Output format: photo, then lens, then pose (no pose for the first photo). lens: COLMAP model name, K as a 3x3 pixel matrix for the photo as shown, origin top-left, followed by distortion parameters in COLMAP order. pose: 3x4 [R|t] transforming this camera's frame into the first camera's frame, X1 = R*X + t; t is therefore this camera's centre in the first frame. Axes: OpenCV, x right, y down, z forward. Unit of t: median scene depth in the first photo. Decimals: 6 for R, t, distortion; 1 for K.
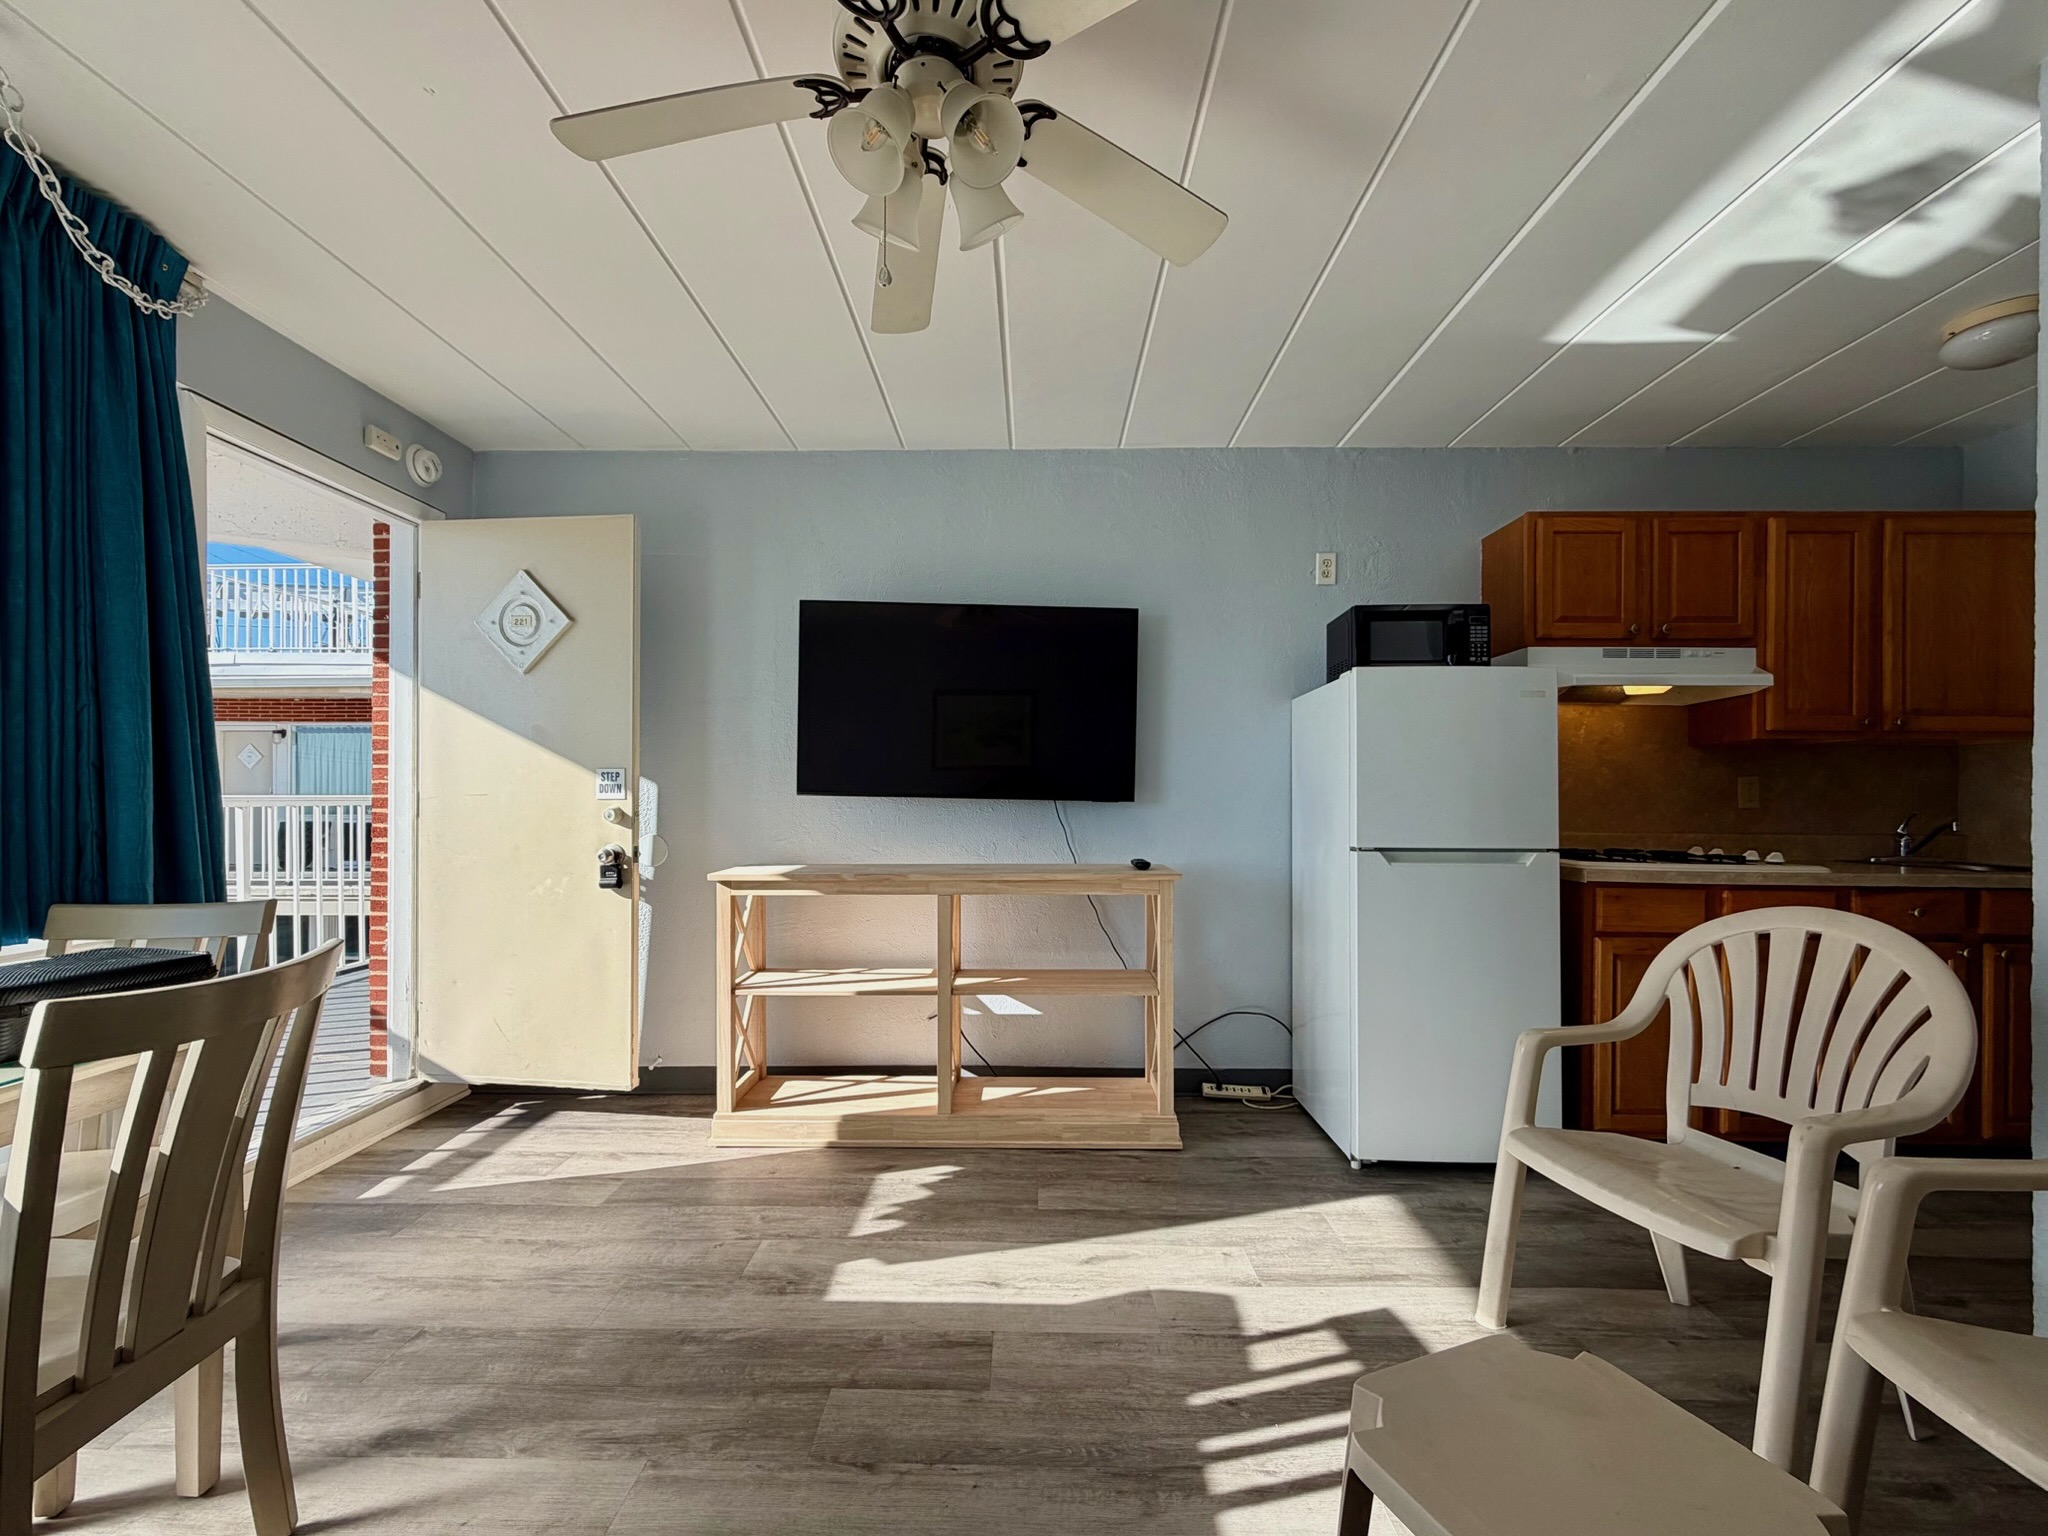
lens RADIAL K [[824.0, 0, 1016.2], [0, 824.0, 774.7], [0, 0, 1]] dist [0.002341, 0.000296]
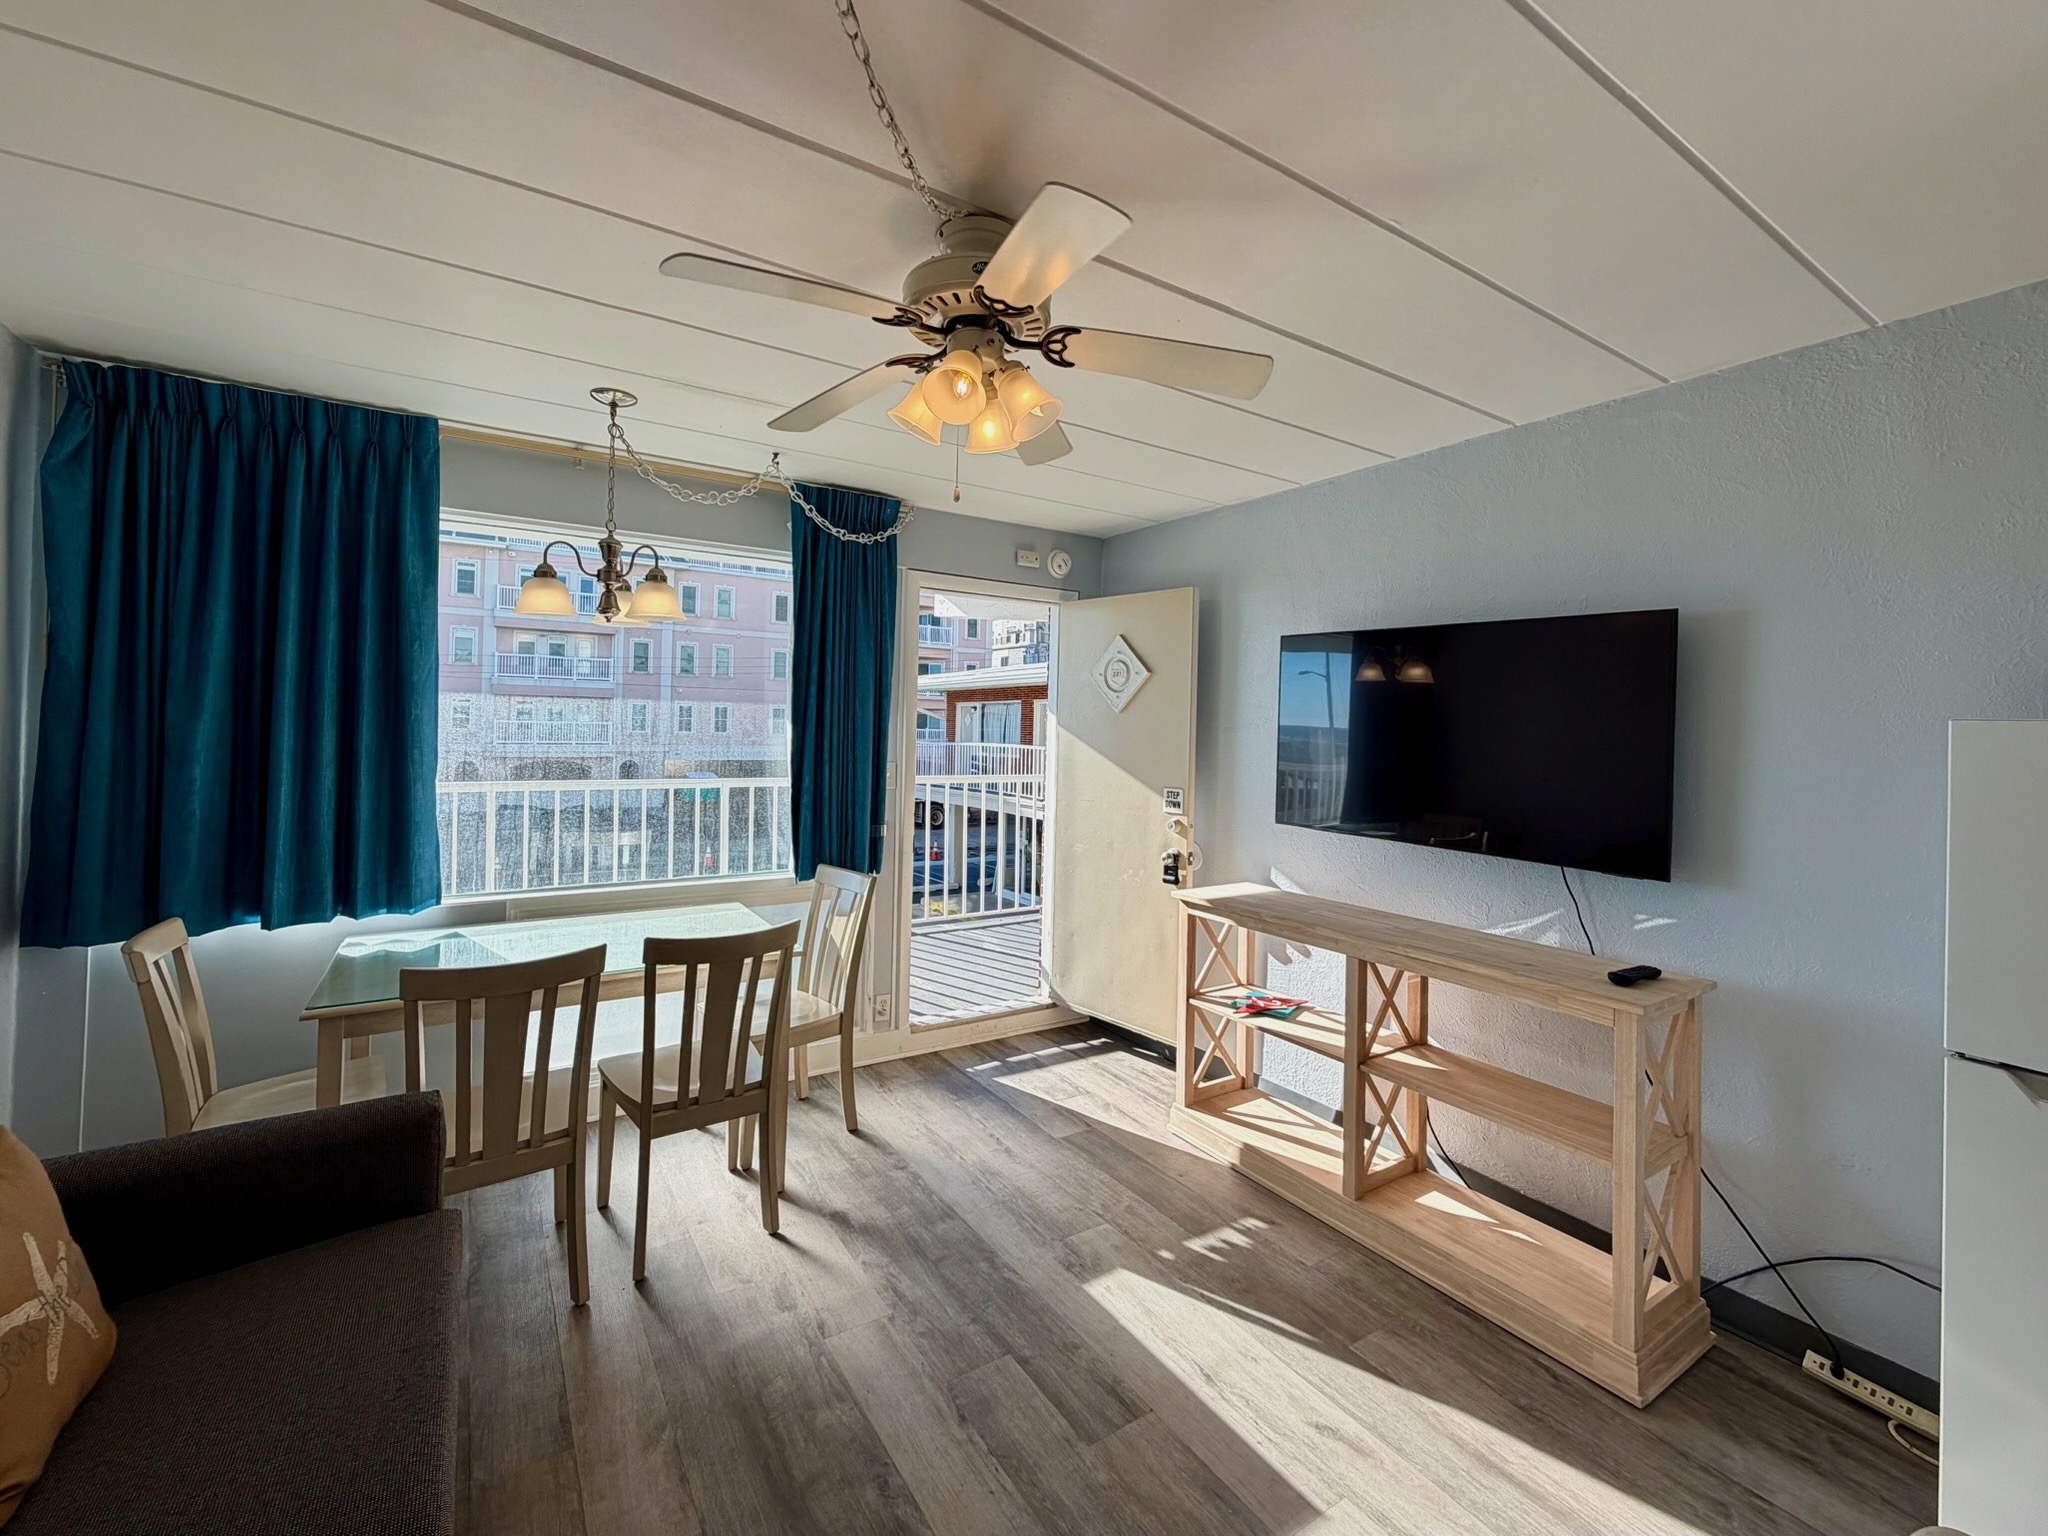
lens RADIAL K [[819.9, 0, 1025.2], [0, 819.9, 712.3], [0, 0, 1]] dist [0.001280, 0.000117]
pose [[0.582412, -0.011764, -0.812808, 0.483504], [-0.007758, 0.999769, -0.020029, -0.115714], [0.812857, 0.017971, 0.582187, 0.173812]]
